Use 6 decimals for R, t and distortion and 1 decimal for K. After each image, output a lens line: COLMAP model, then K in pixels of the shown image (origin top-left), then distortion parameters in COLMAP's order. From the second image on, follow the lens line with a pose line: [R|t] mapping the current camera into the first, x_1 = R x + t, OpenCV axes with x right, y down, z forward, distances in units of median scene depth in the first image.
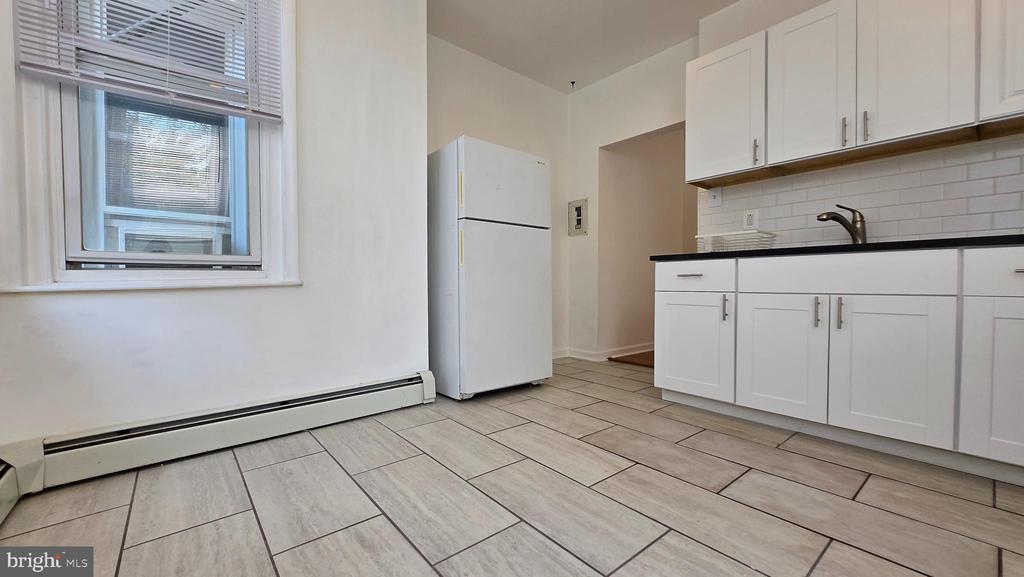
lens RADIAL K [[404.0, 0, 509.7], [0, 404.0, 287.8], [0, 0, 1]] dist [-0.005988, -0.001051]
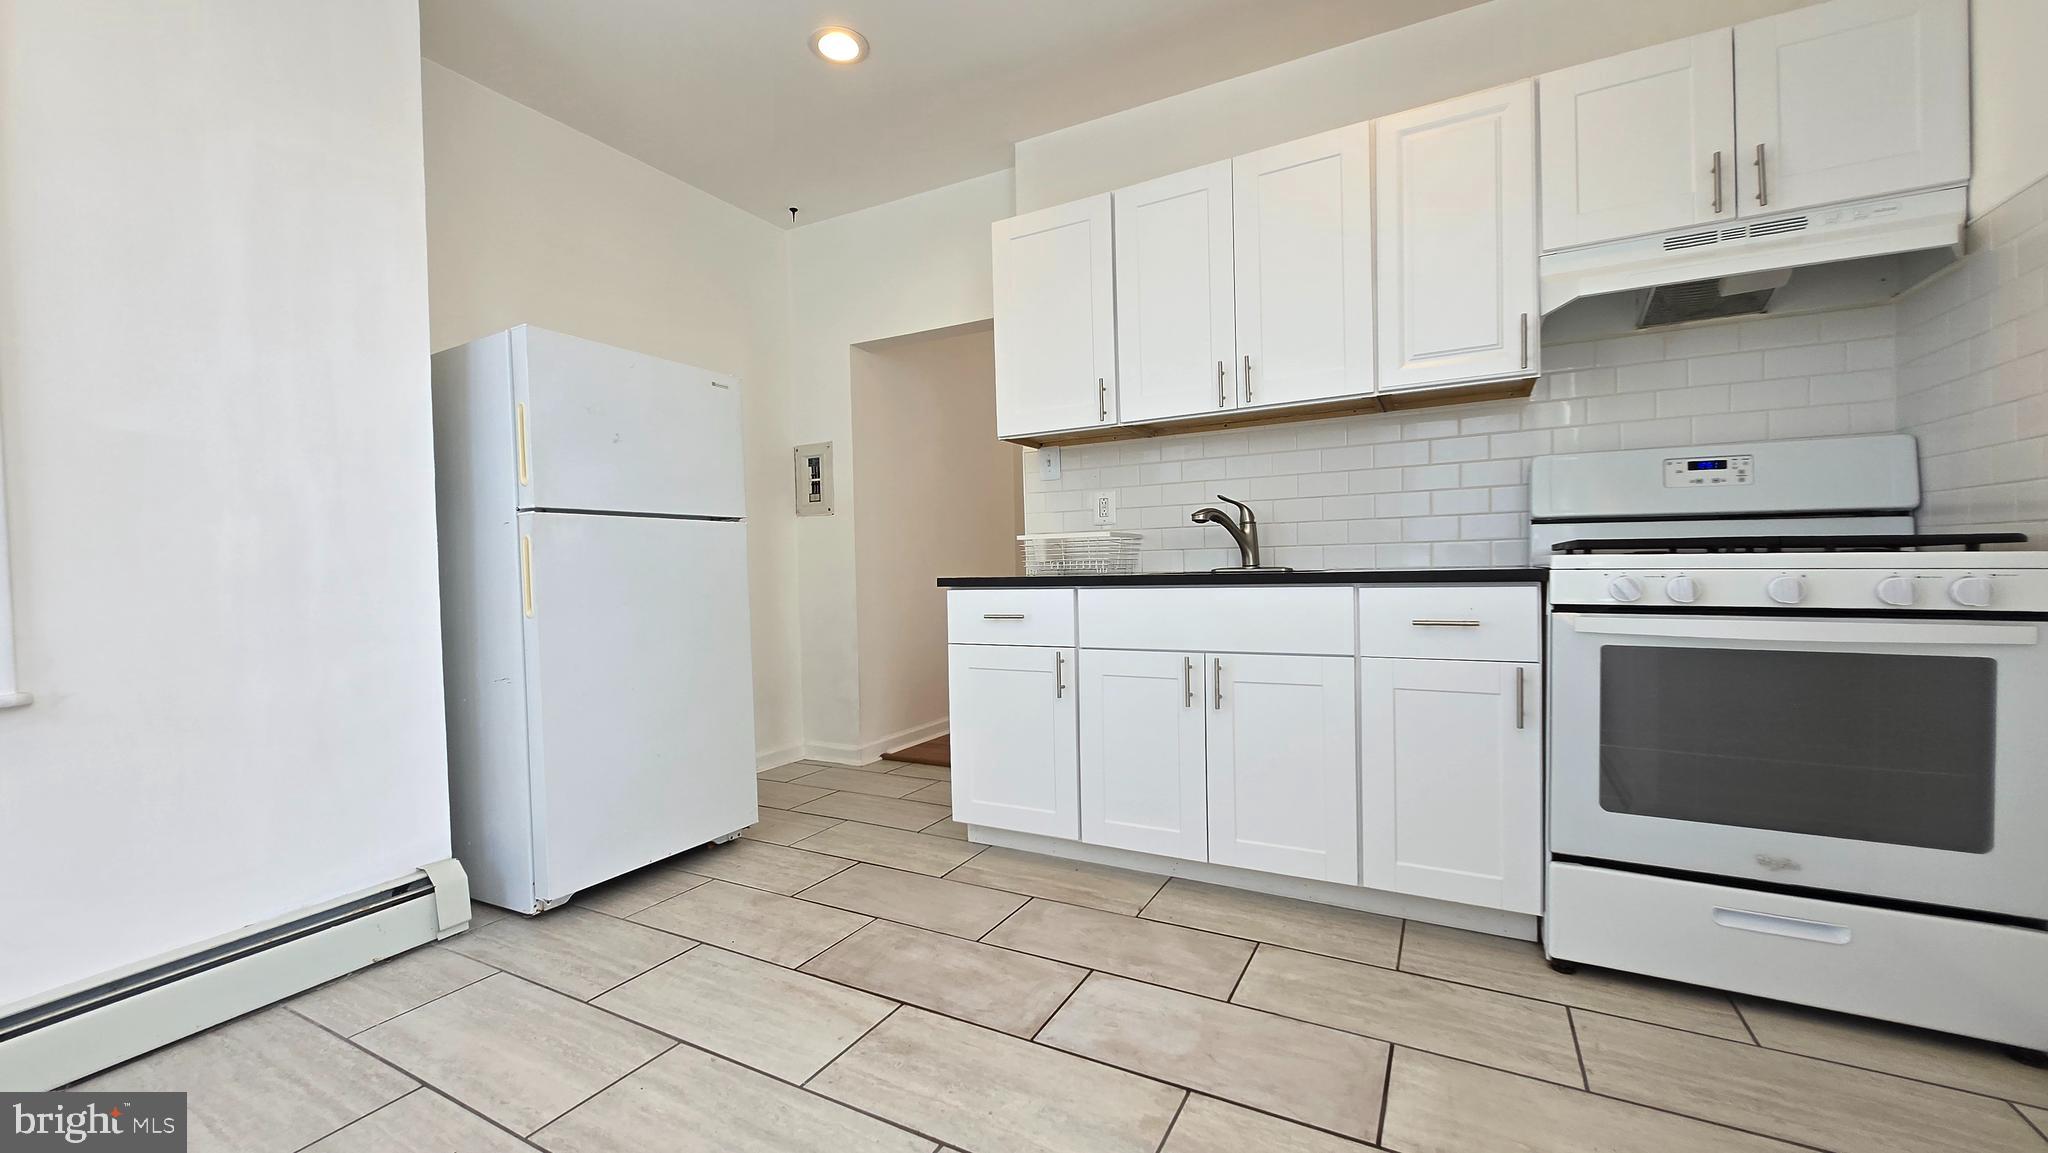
lens RADIAL K [[799.7, 0, 1022.7], [0, 799.7, 577.3], [0, 0, 1]] dist [0.002221, -0.001247]
pose [[0.926728, -0.033273, 0.374256, 0.064988], [0.033370, 0.999424, 0.006221, -0.096241], [-0.374248, 0.006724, 0.927304, -0.031501]]
